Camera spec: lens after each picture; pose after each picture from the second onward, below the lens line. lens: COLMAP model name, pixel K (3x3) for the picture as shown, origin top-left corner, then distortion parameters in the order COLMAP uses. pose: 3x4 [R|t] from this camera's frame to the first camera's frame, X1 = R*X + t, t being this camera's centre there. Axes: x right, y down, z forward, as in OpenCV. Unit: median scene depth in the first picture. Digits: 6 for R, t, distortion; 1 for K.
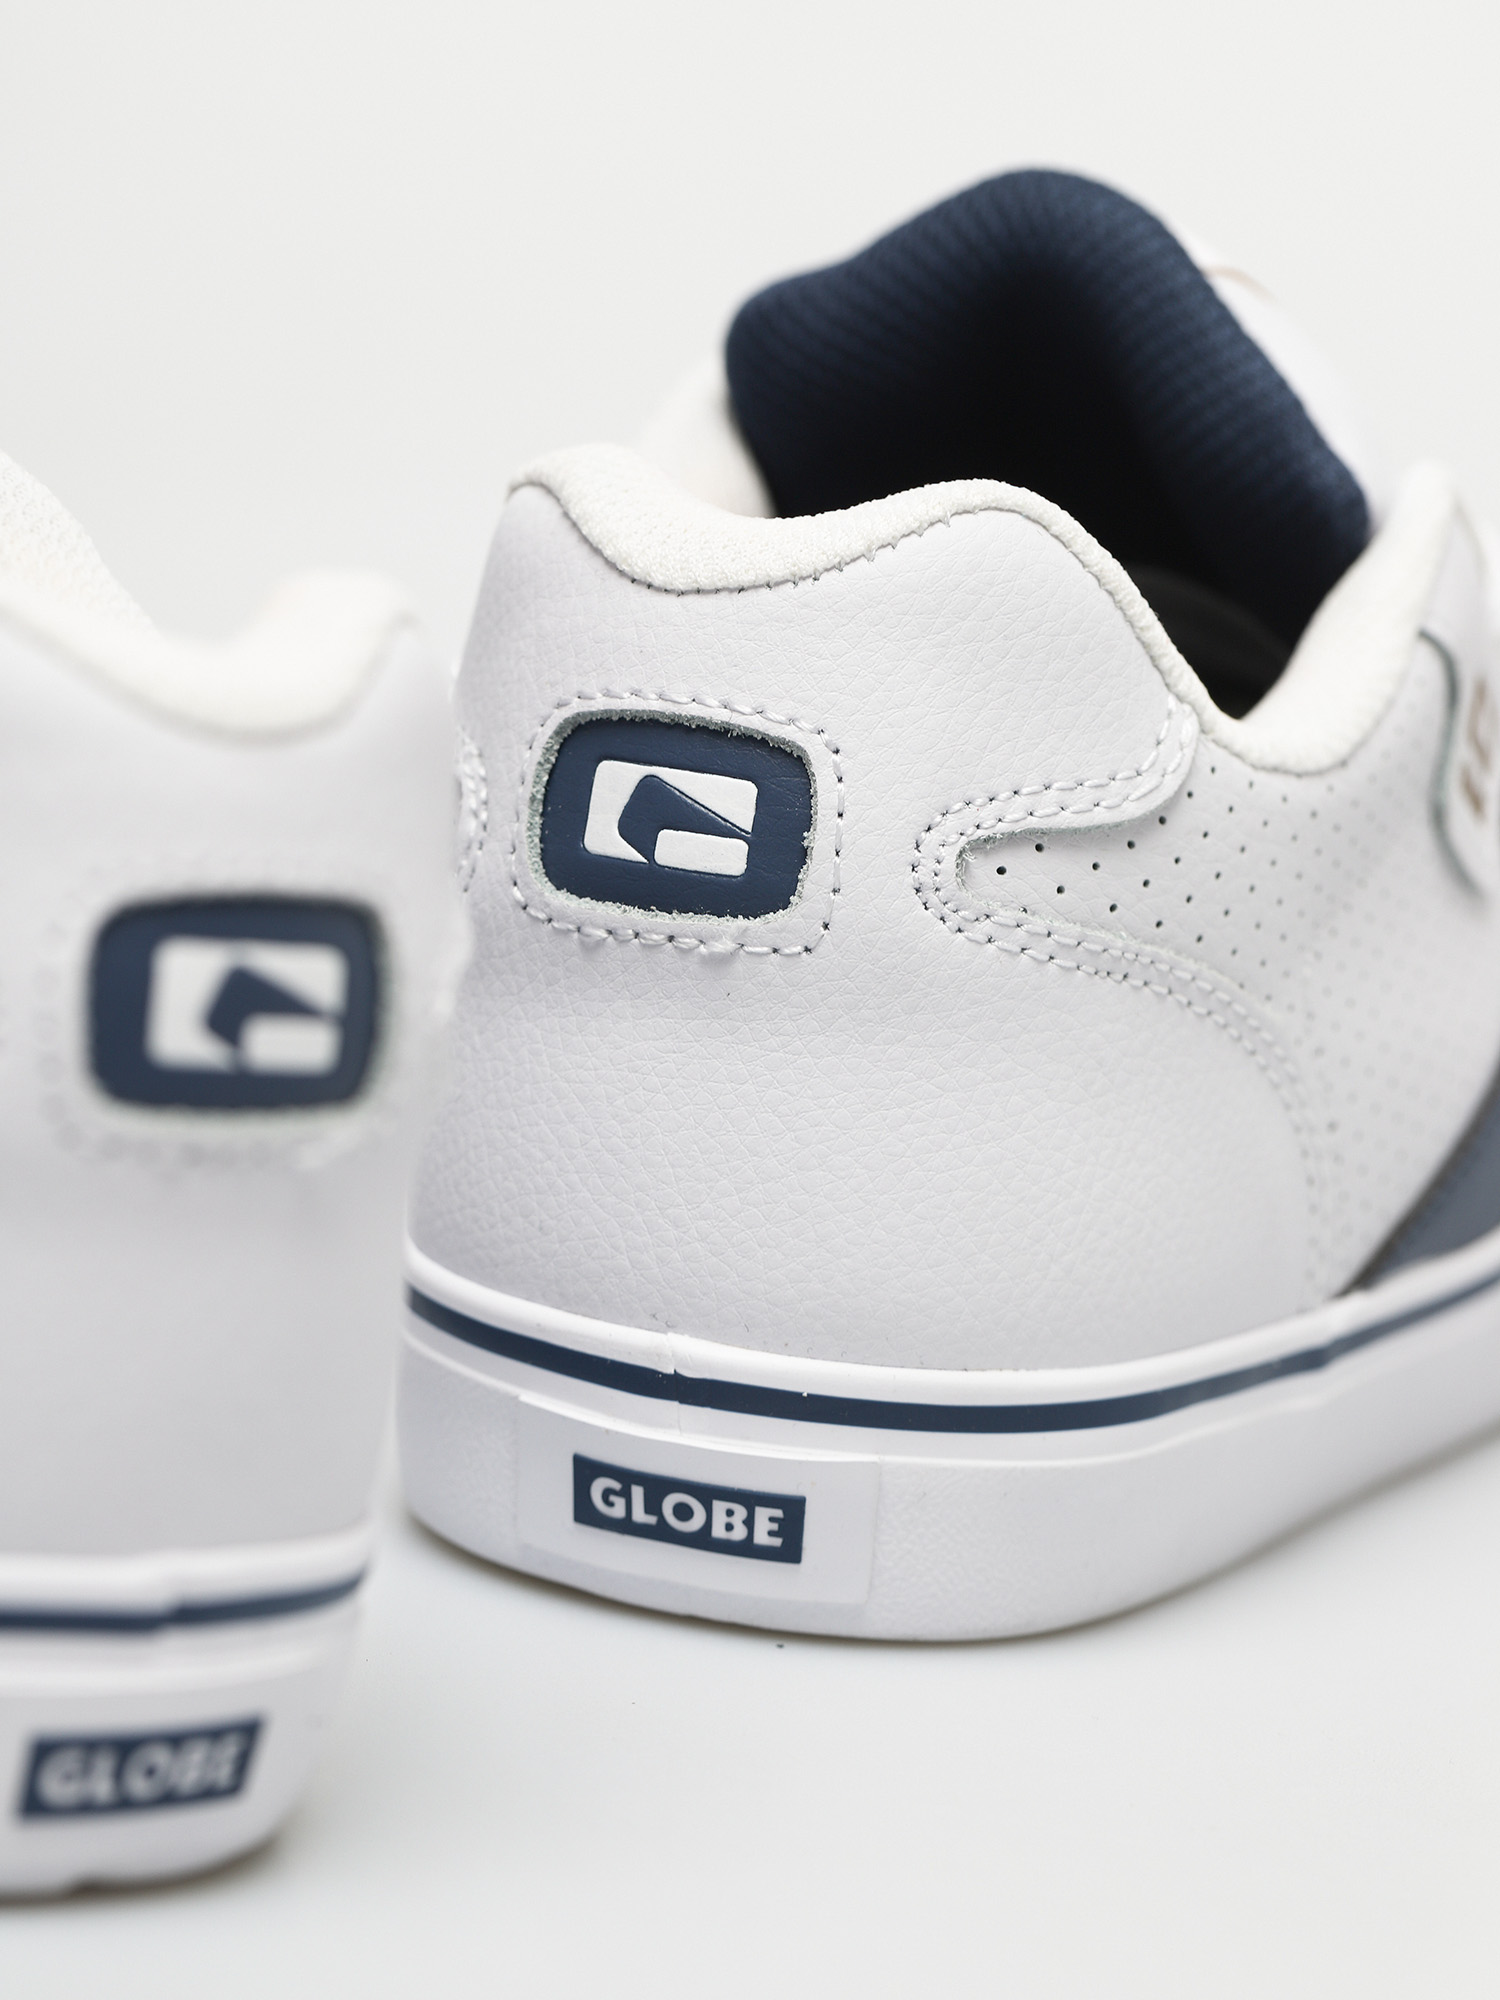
lens RADIAL K [[6133.1, 0, 750.0], [0, 6133.1, 1000.0], [0, 0, 1]] dist [-0.007979, -27.892777]
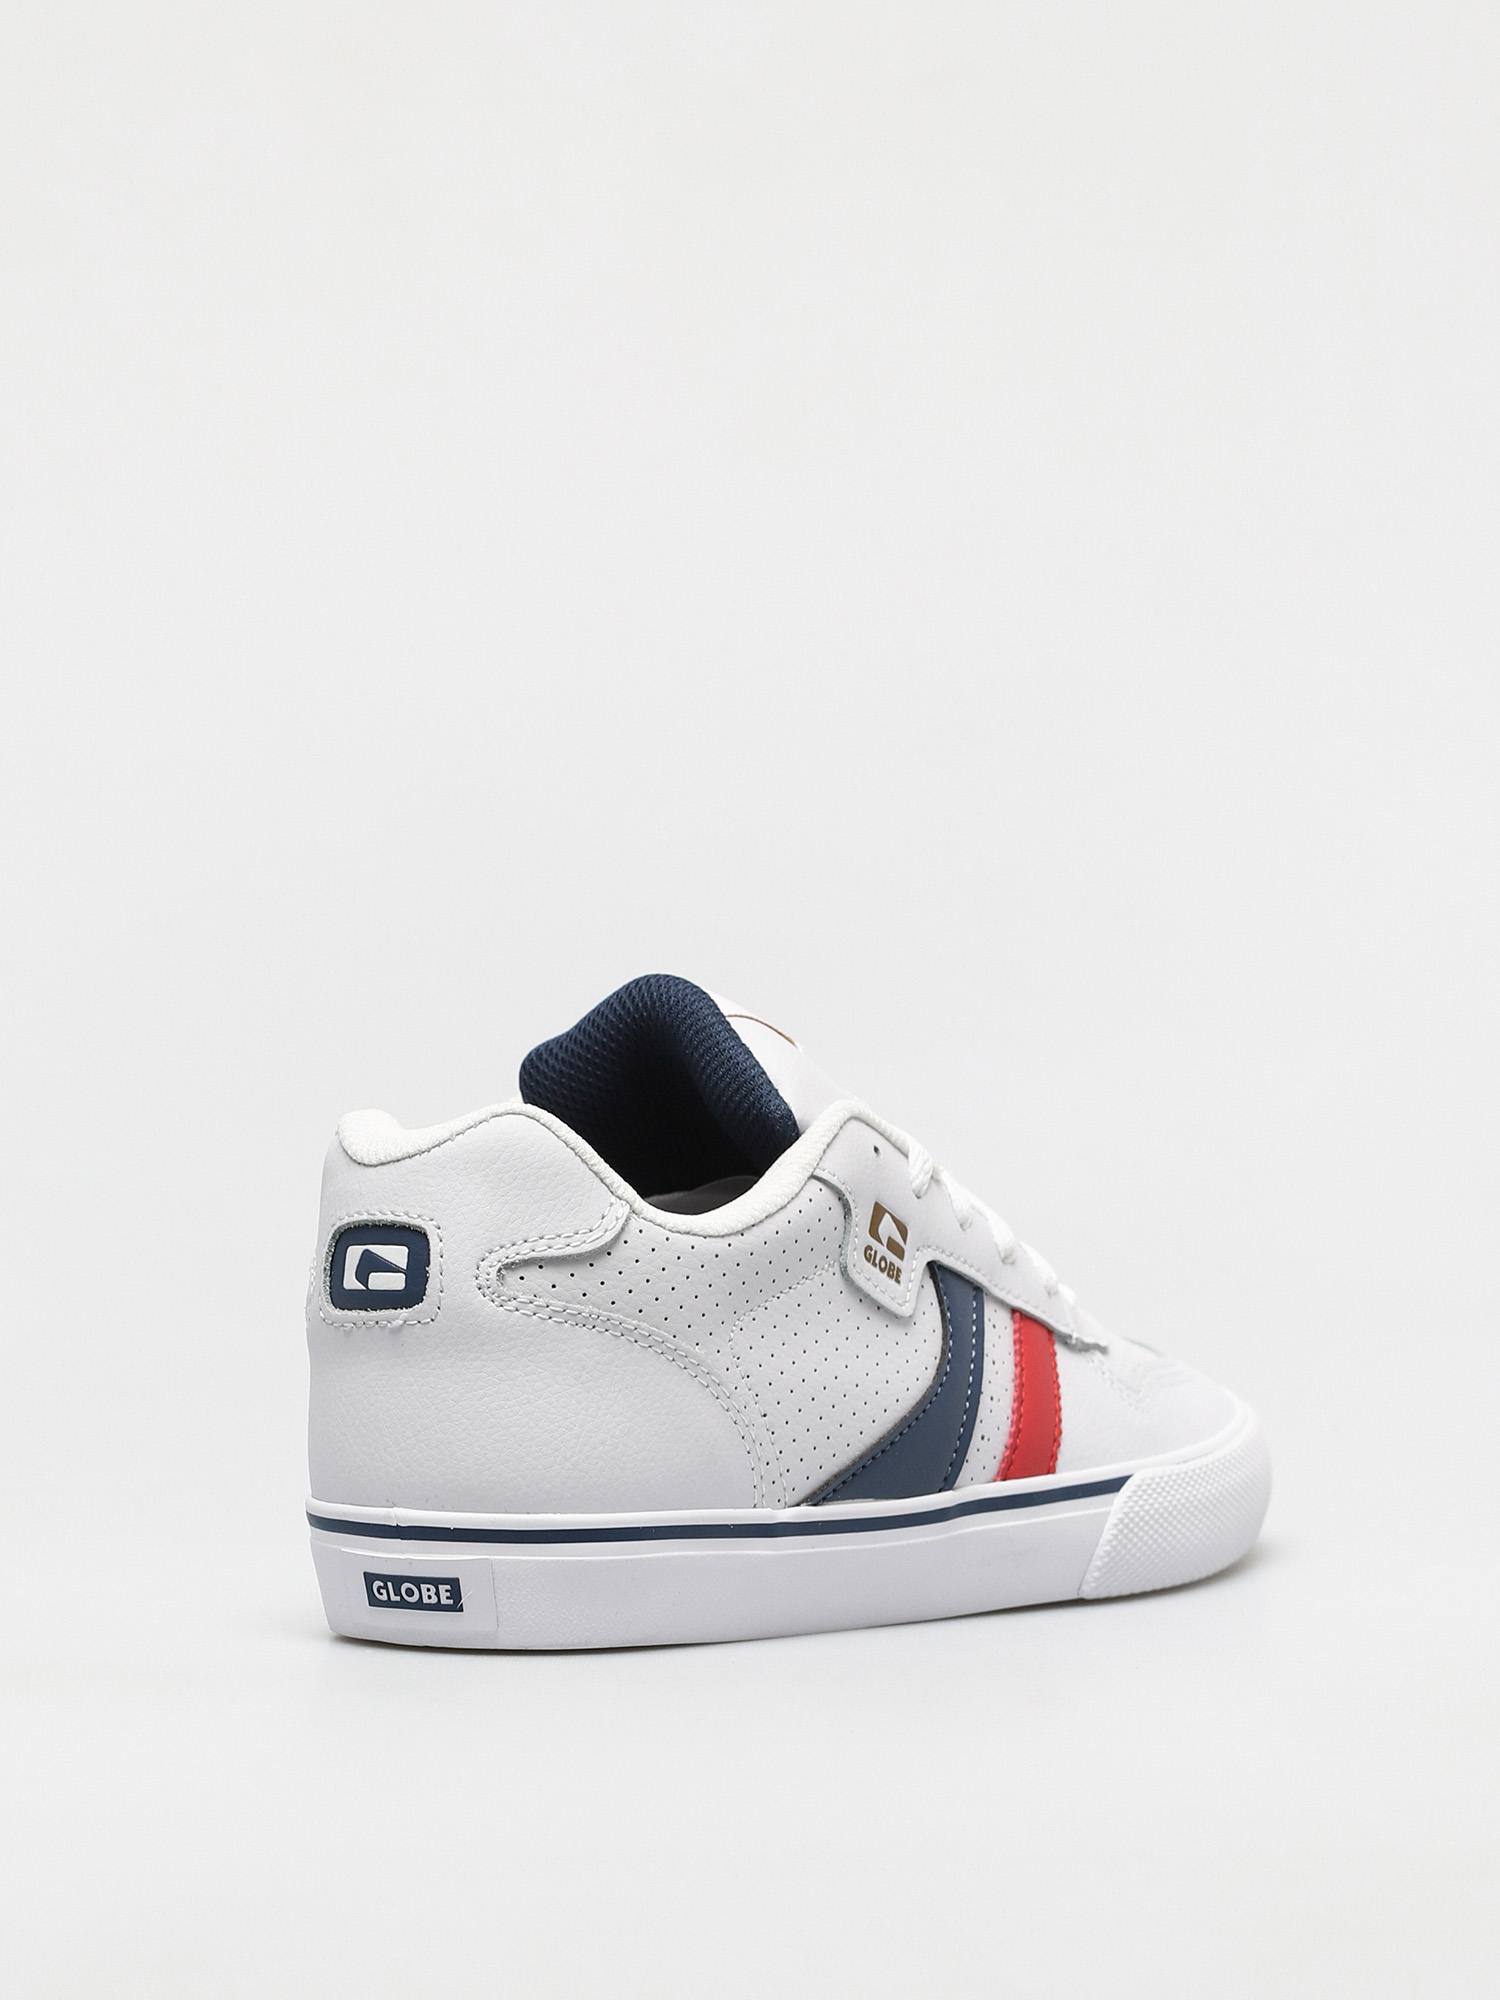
lens RADIAL K [[6133.1, 0, 750.0], [0, 6133.1, 1000.0], [0, 0, 1]] dist [-0.007979, -27.892777]
pose [[0.970461, -0.101595, -0.218822, 0.595714], [0.057738, 0.978456, -0.198216, 0.312808], [0.234245, 0.179727, 0.955420, -1.051877]]
